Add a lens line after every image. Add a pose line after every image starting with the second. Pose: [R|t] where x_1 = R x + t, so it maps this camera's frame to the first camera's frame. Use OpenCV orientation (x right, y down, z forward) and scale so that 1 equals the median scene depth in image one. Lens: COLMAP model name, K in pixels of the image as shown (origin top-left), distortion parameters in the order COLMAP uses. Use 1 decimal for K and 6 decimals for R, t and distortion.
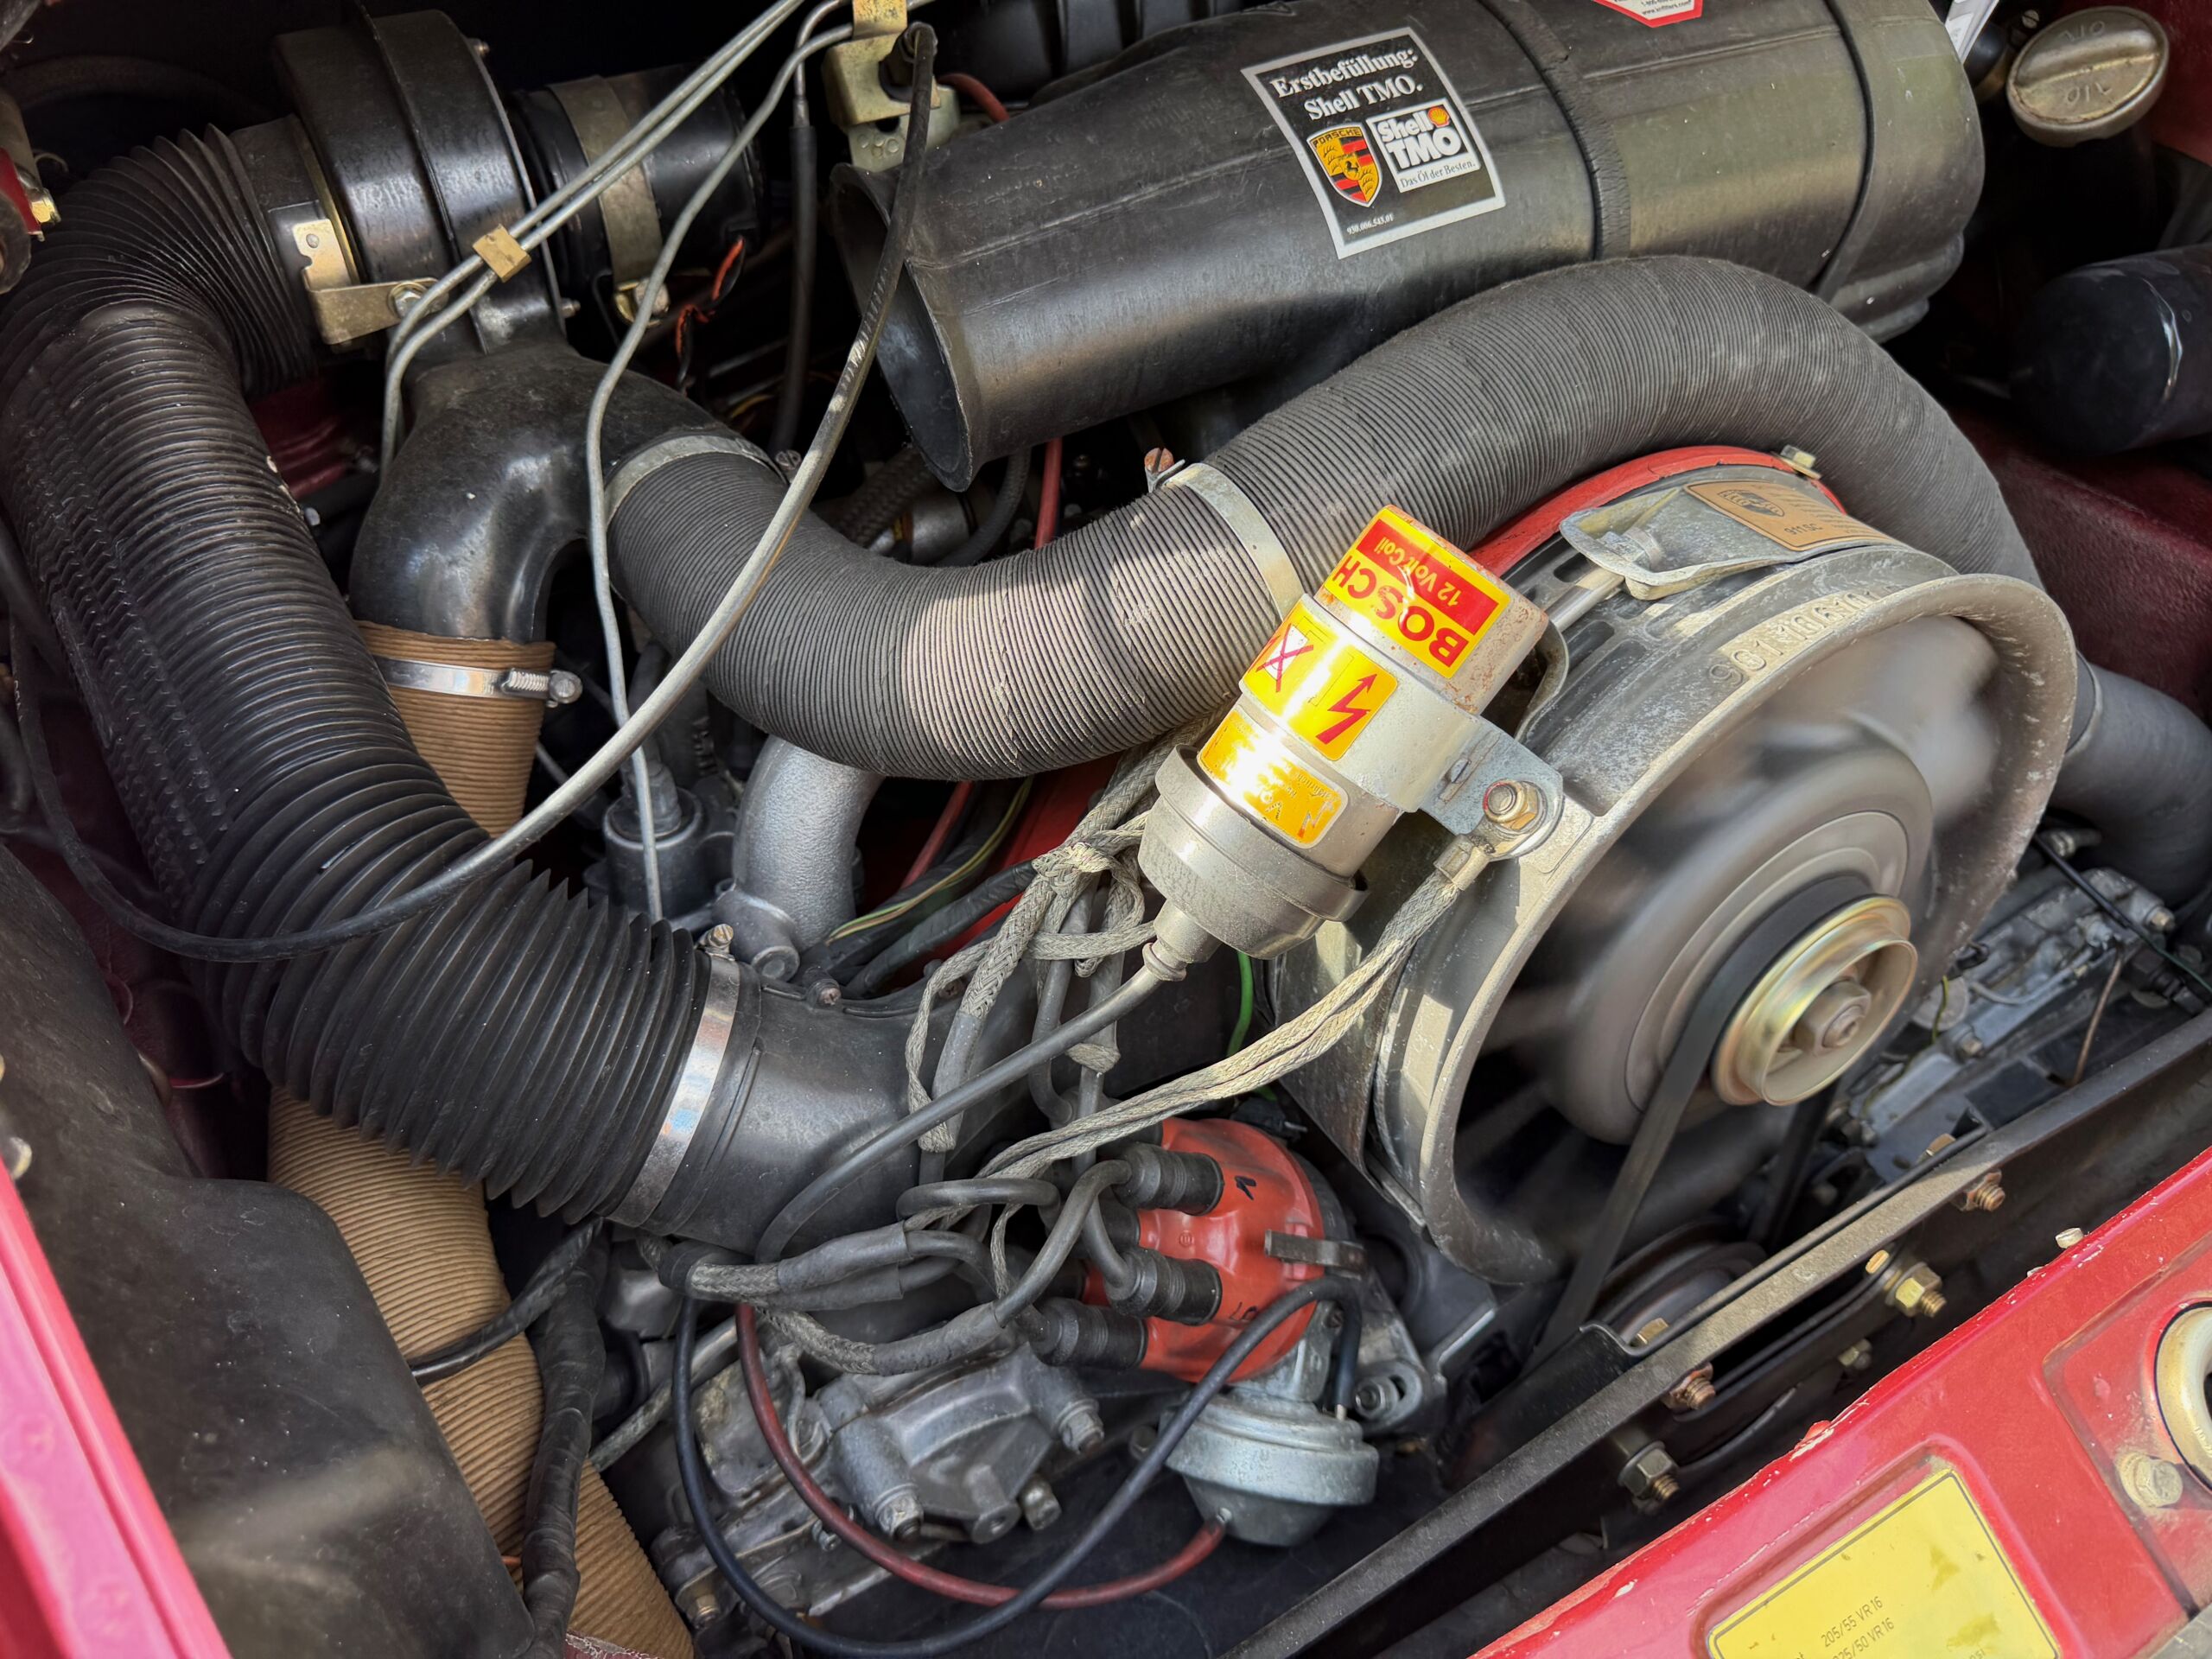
lens RADIAL K [[1701.8, 0, 1106.0], [0, 1701.8, 829.5], [0, 0, 1]] dist [0.181077, -0.573219]
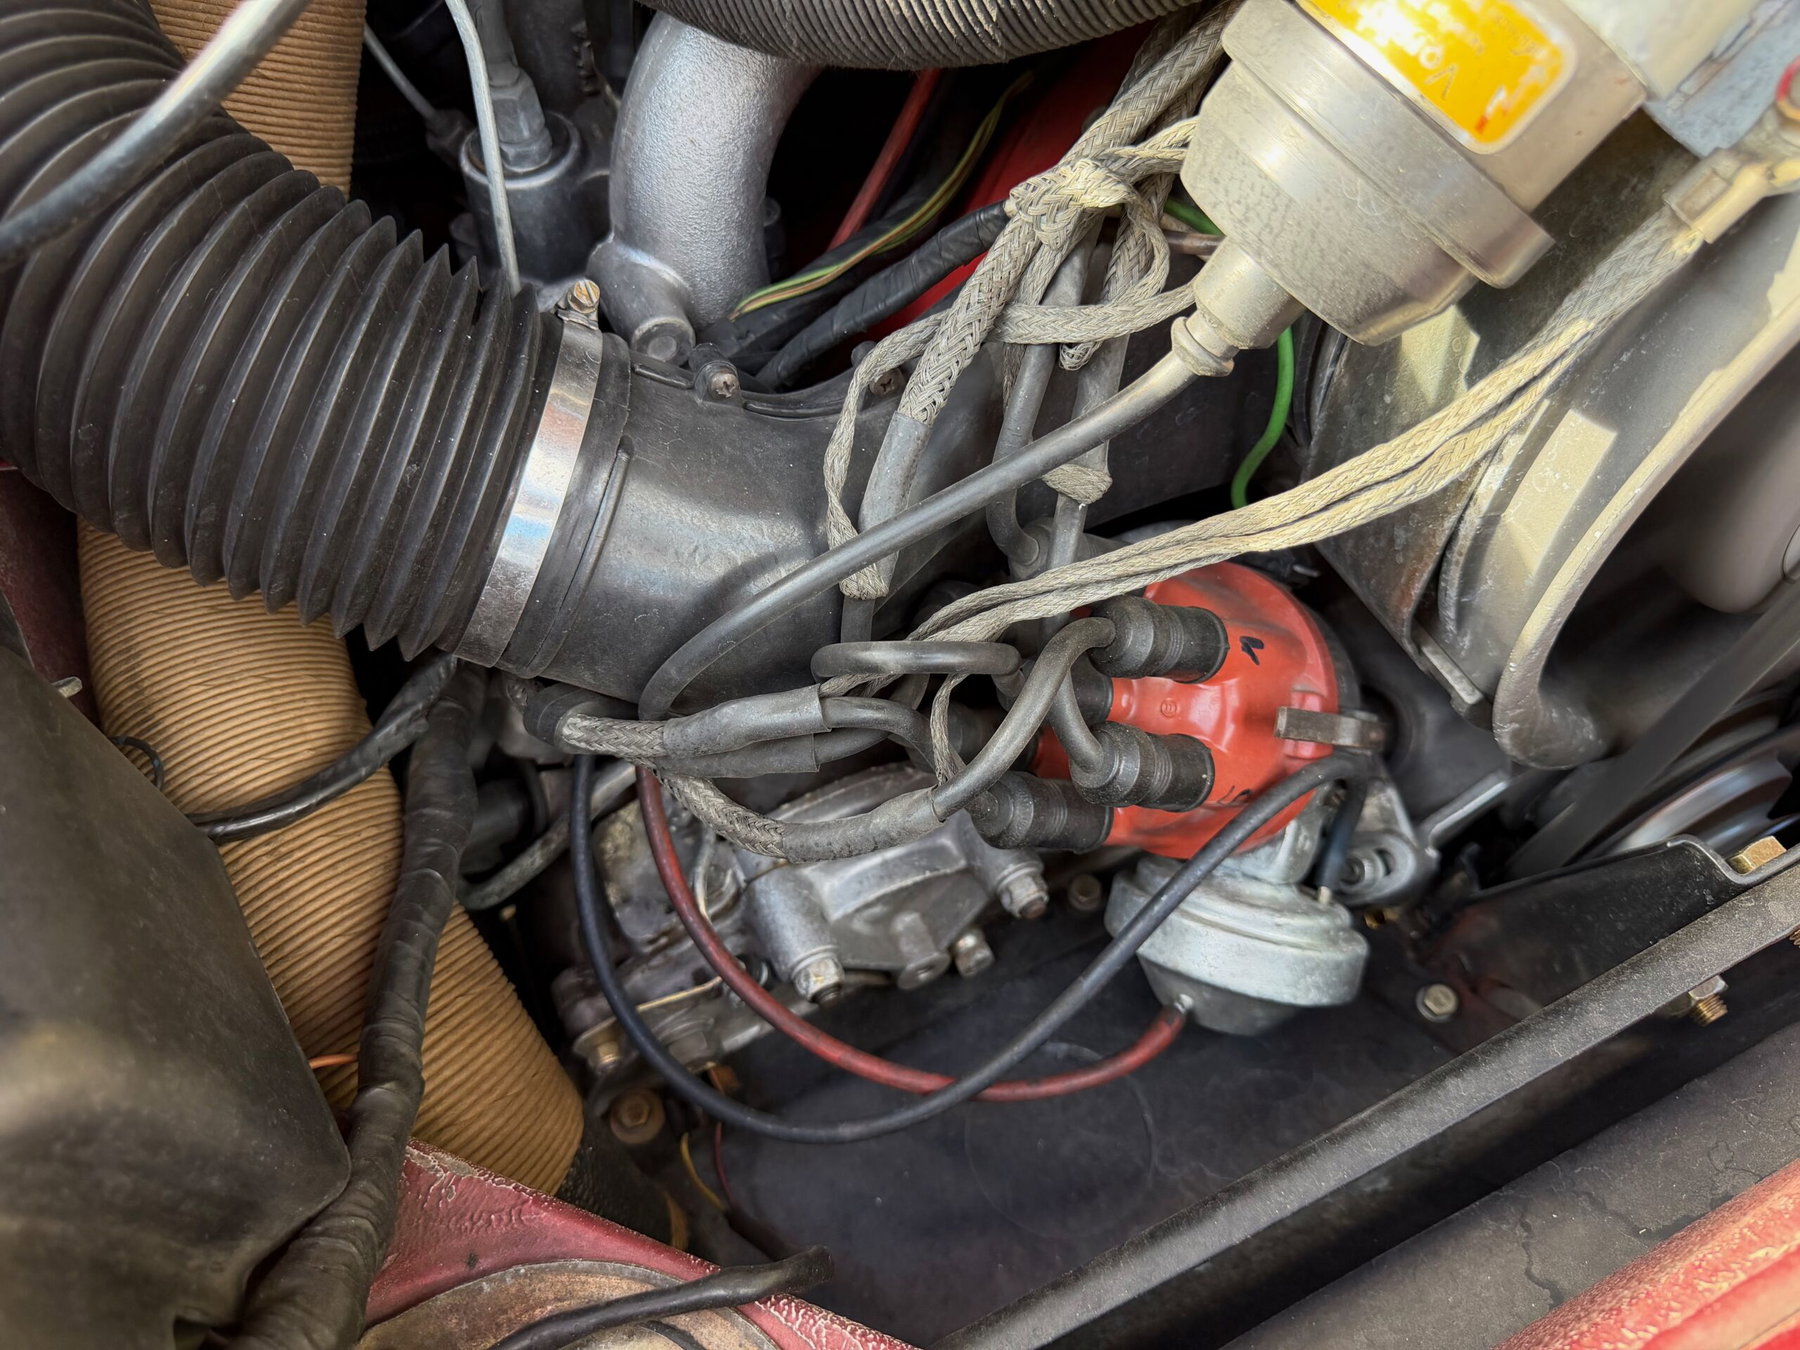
lens RADIAL K [[1333.1, 0, 900.0], [0, 1333.1, 675.0], [0, 0, 1]] dist [0.118761, -0.232442]
pose [[0.995774, 0.051167, -0.076258, -0.034146], [-0.026965, 0.956702, 0.289818, 0.046338], [0.087786, -0.286537, 0.954039, 0.408222]]
